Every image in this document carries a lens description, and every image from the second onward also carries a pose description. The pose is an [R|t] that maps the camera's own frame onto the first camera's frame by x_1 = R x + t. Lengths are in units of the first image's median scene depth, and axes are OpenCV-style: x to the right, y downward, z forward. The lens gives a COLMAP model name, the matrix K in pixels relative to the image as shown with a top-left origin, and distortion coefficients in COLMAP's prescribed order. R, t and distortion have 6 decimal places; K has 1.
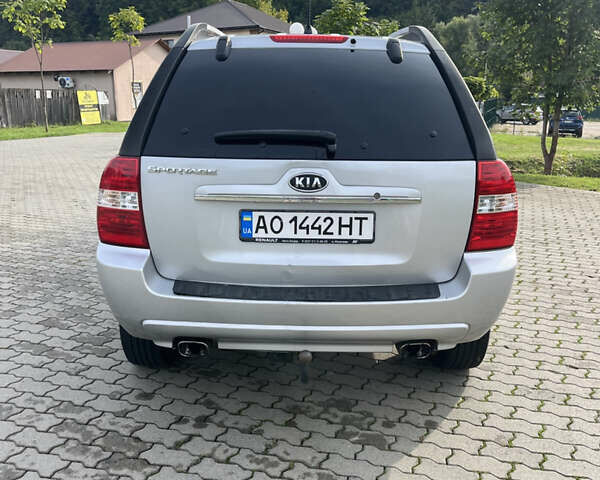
lens RADIAL K [[614.1, 0, 304.5], [0, 614.1, 242.6], [0, 0, 1]] dist [0.040476, 0.000000]
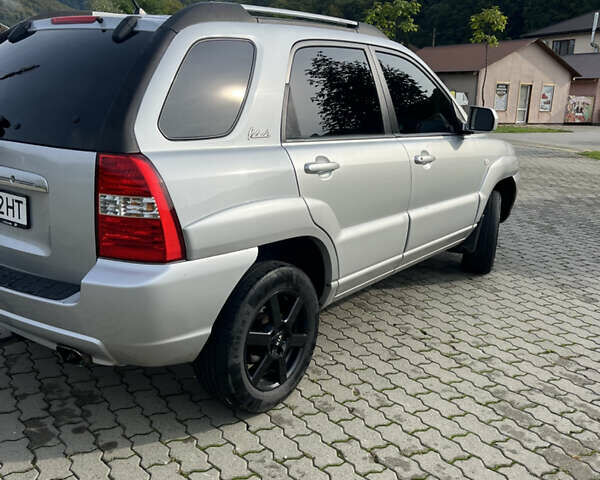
lens RADIAL K [[614.1, 0, 299.6], [0, 614.1, 239.2], [0, 0, 1]] dist [0.040476, 0.000000]
pose [[0.802146, 0.164139, -0.574126, 0.738056], [-0.169549, 0.984513, 0.044578, -0.072304], [0.572551, 0.061585, 0.817553, 0.336187]]
